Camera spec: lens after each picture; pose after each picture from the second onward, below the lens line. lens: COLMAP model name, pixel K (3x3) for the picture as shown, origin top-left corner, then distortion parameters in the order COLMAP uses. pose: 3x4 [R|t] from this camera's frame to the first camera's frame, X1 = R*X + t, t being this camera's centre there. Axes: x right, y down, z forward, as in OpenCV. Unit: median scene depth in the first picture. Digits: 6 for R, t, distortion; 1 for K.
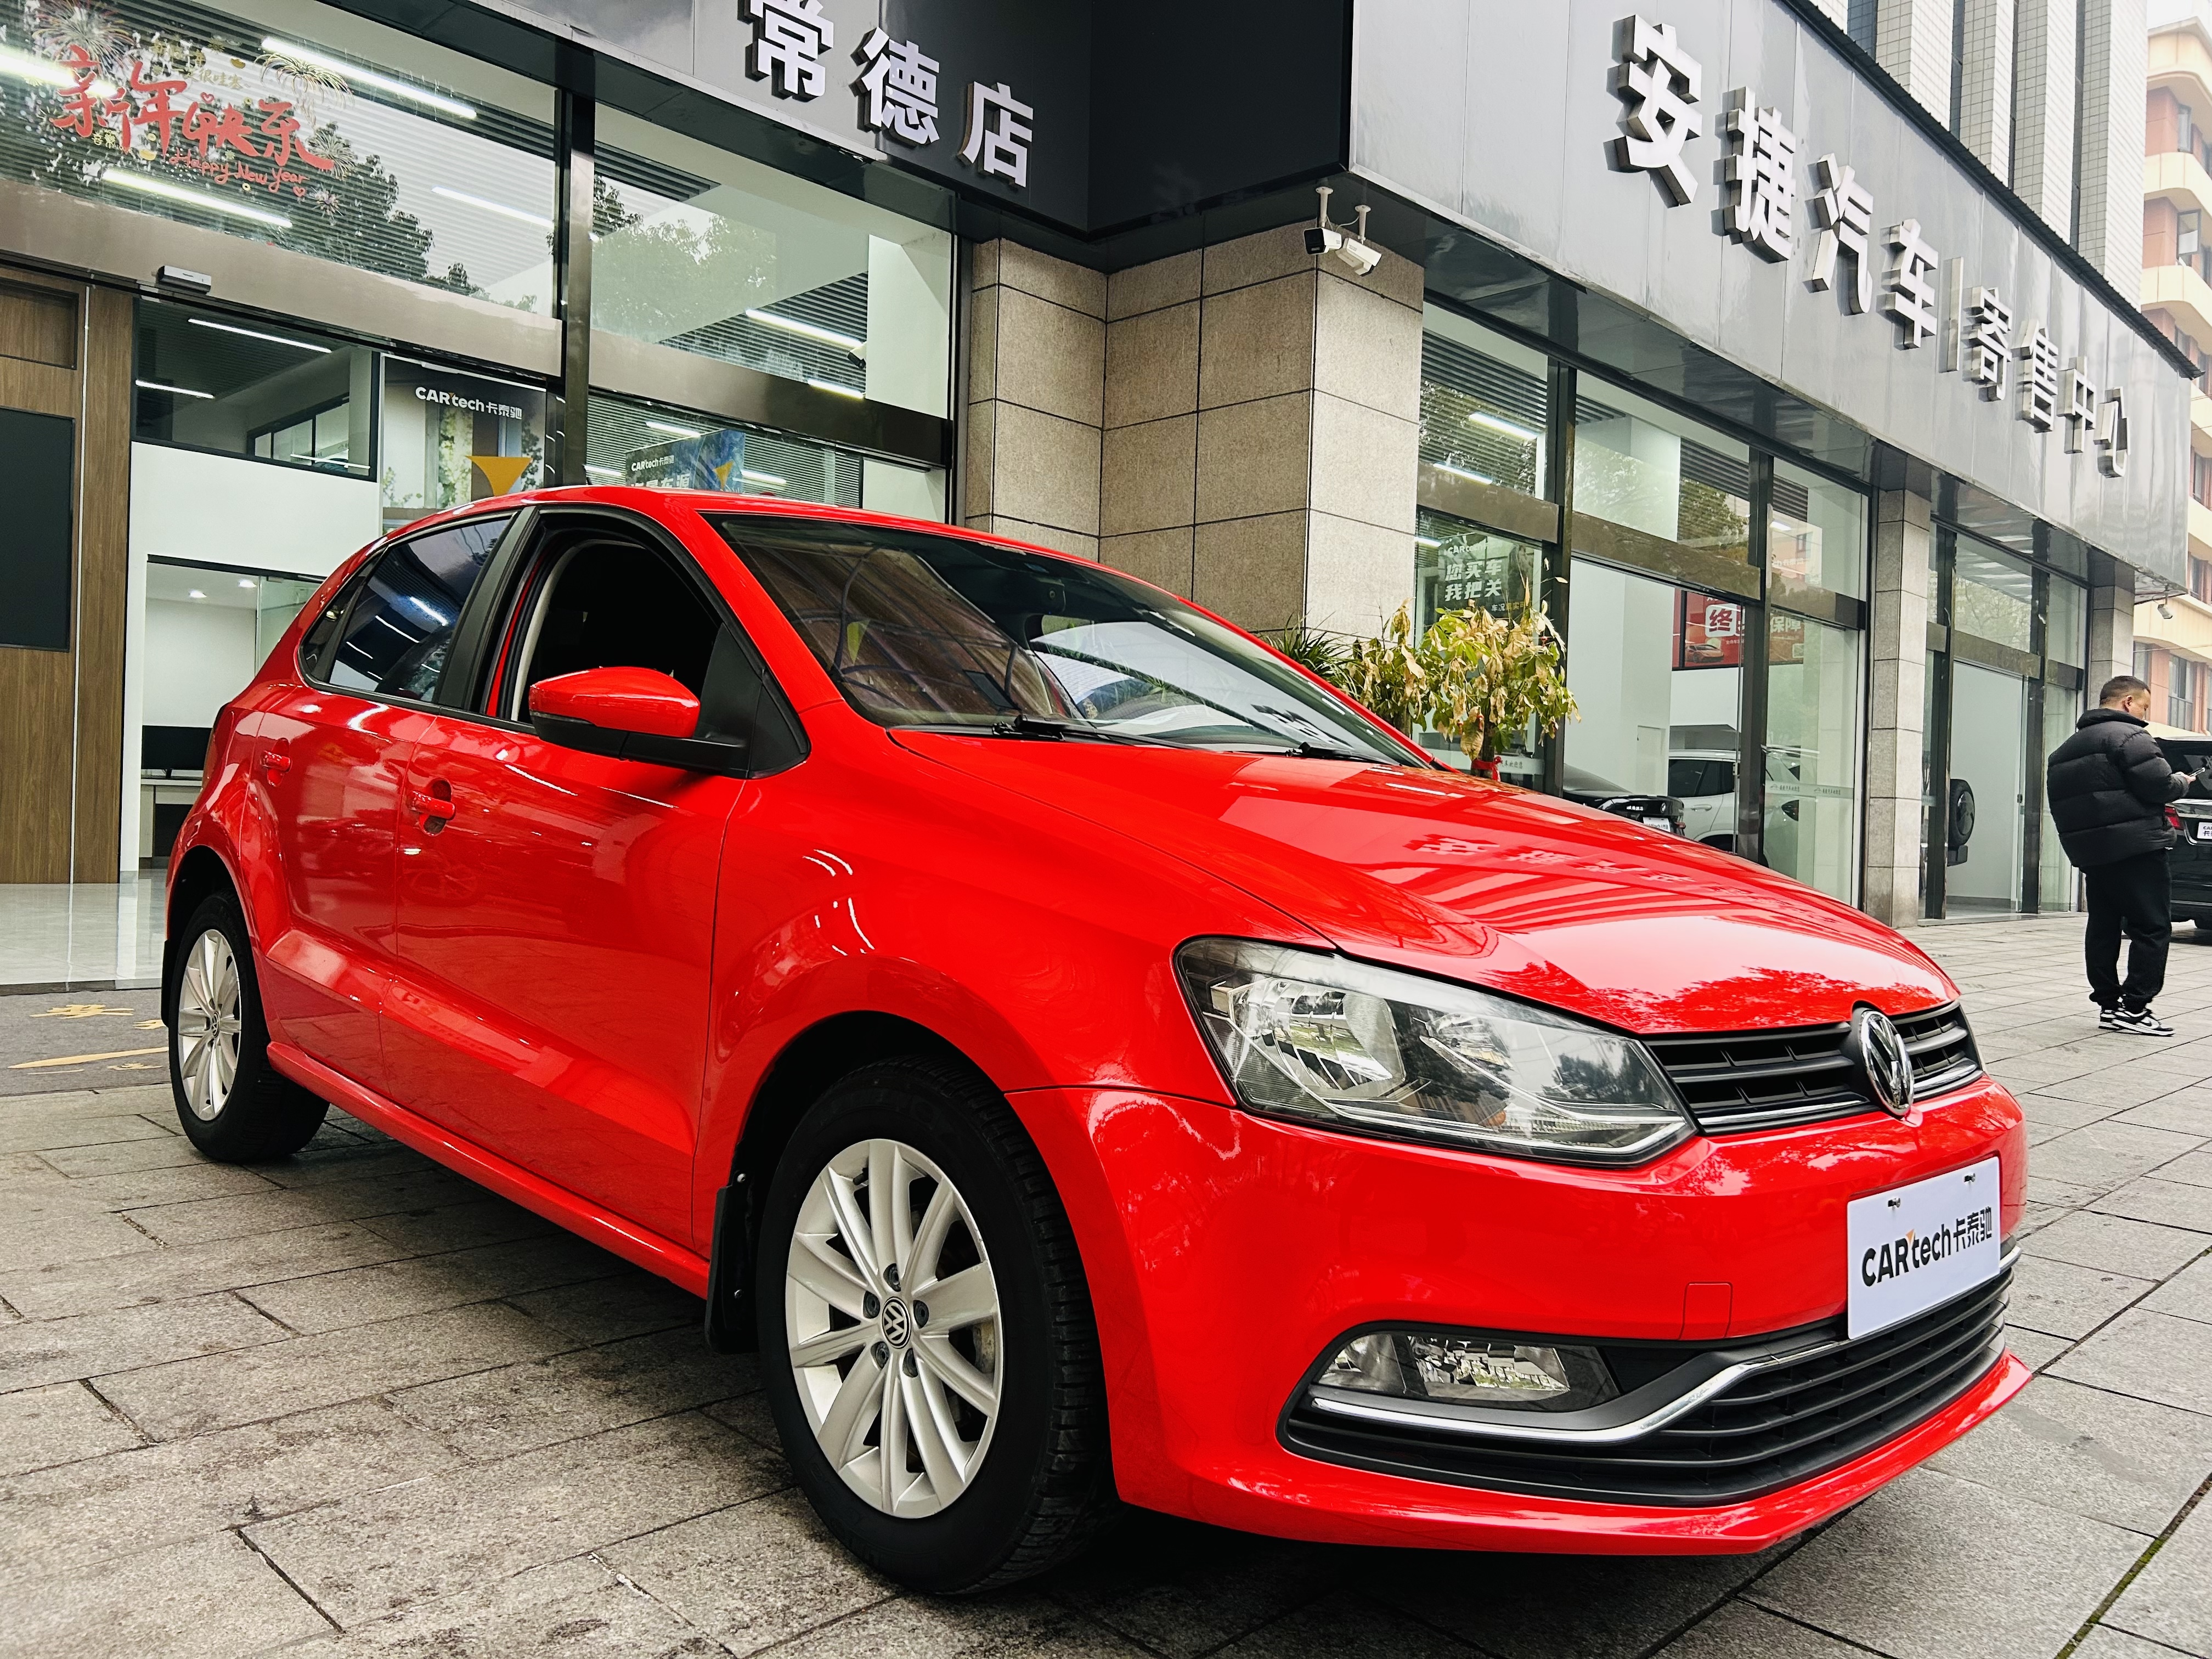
lens RADIAL K [[1673.3, 0, 1127.6], [0, 1673.3, 836.7], [0, 0, 1]] dist [0.048395, -0.052868]
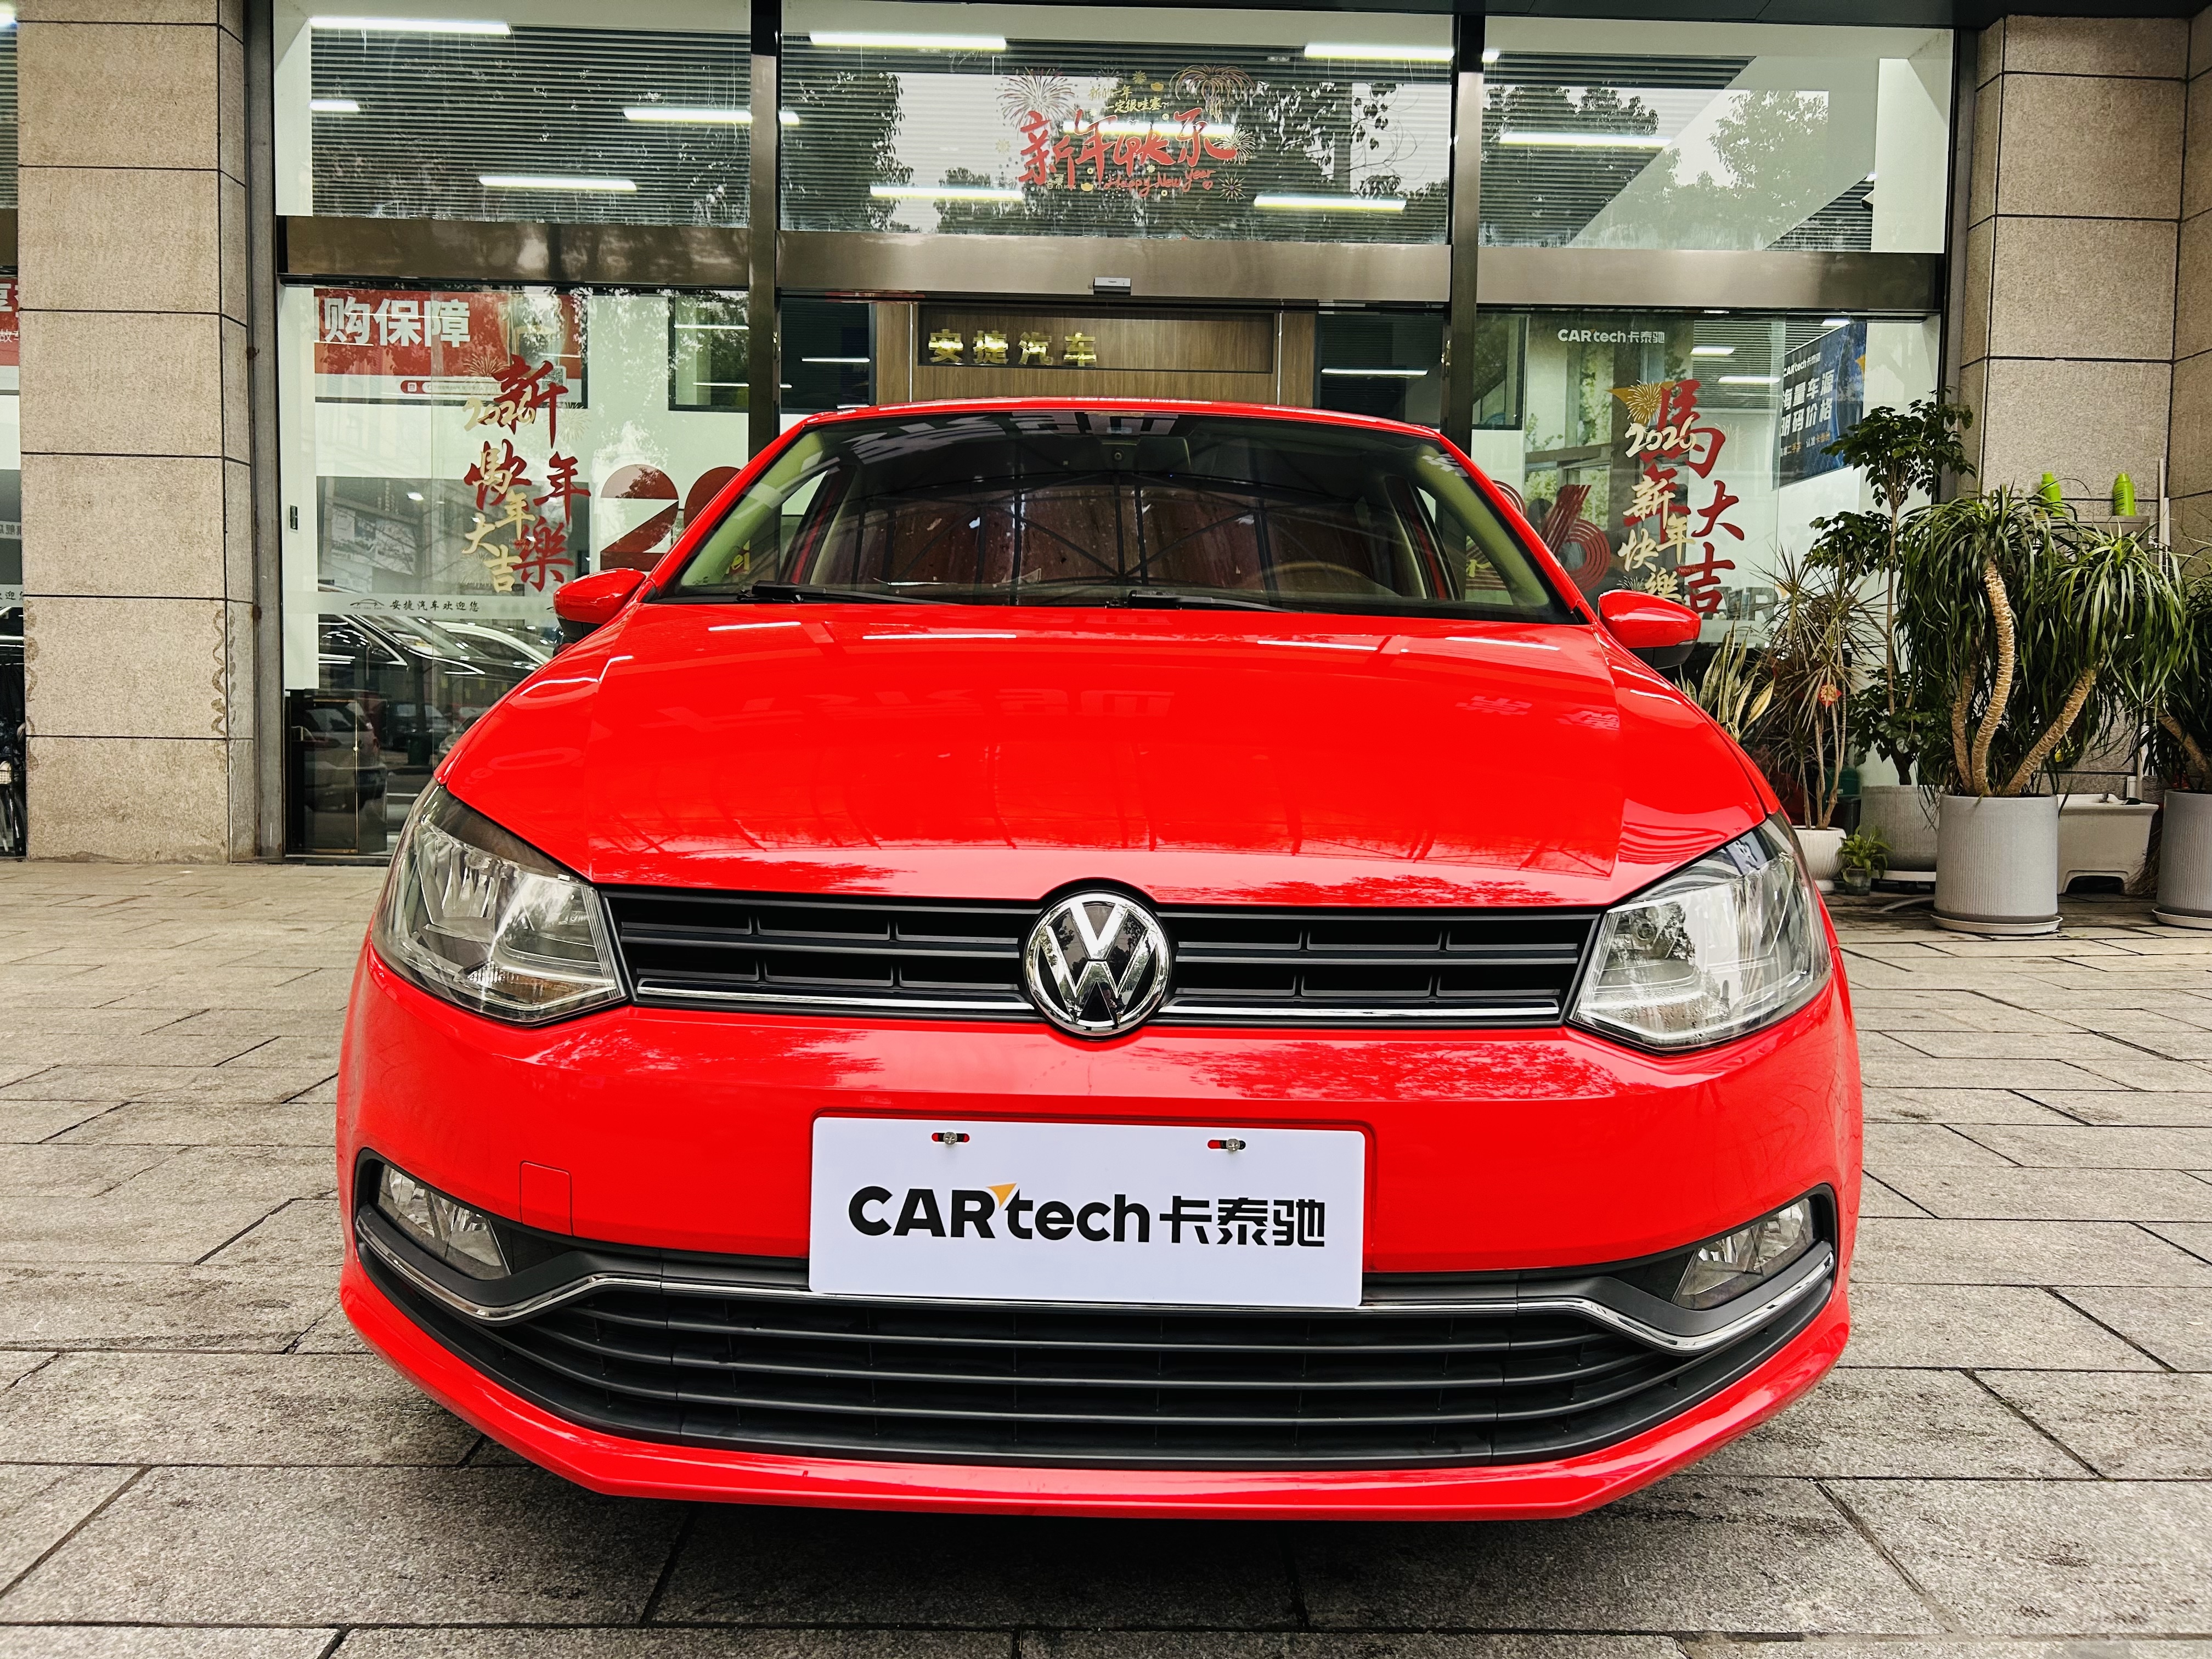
lens RADIAL K [[1667.3, 0, 1106.0], [0, 1667.3, 829.5], [0, 0, 1]] dist [0.050215, -0.058585]
pose [[0.705986, 0.023198, -0.707846, 0.202944], [0.000056, 0.999462, 0.032810, 0.011344], [0.708226, -0.023203, 0.705605, 0.106059]]
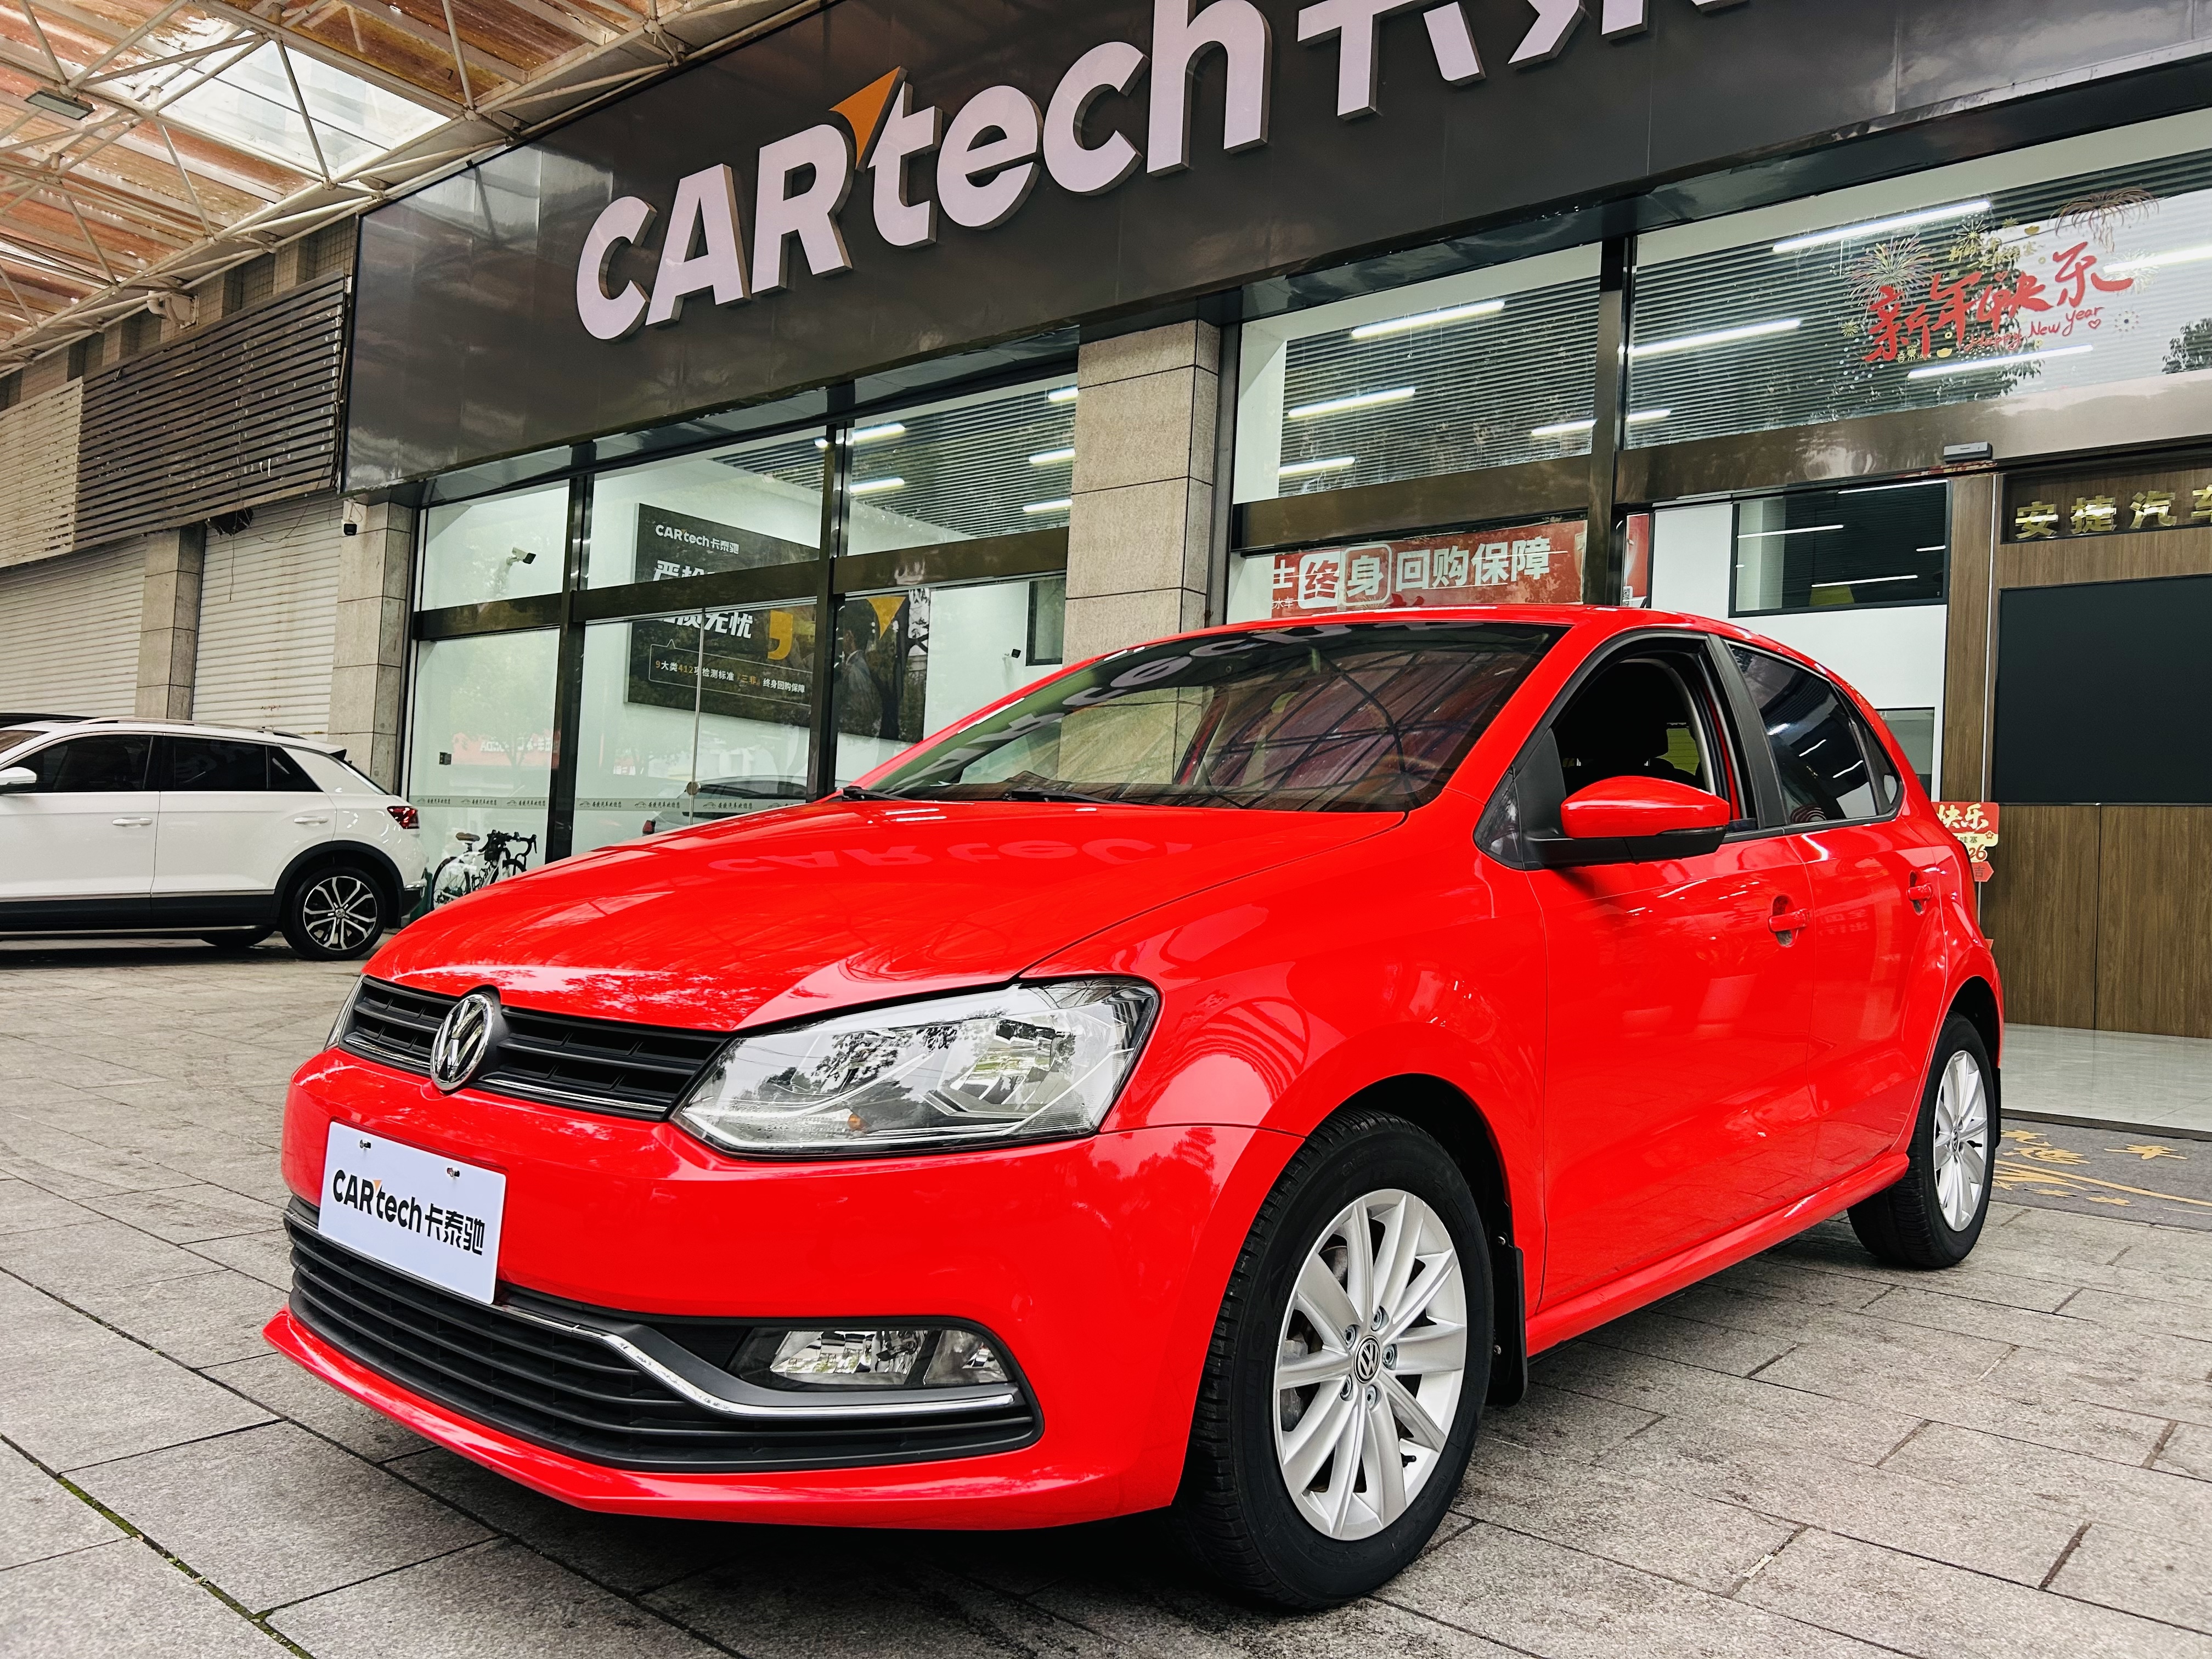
lens RADIAL K [[1673.3, 0, 1127.6], [0, 1673.3, 836.7], [0, 0, 1]] dist [0.048395, -0.052868]
pose [[0.071514, -0.060838, -0.995582, 0.326186], [-0.056028, 0.996317, -0.064907, 0.010871], [0.995865, 0.060423, 0.067842, 0.283207]]
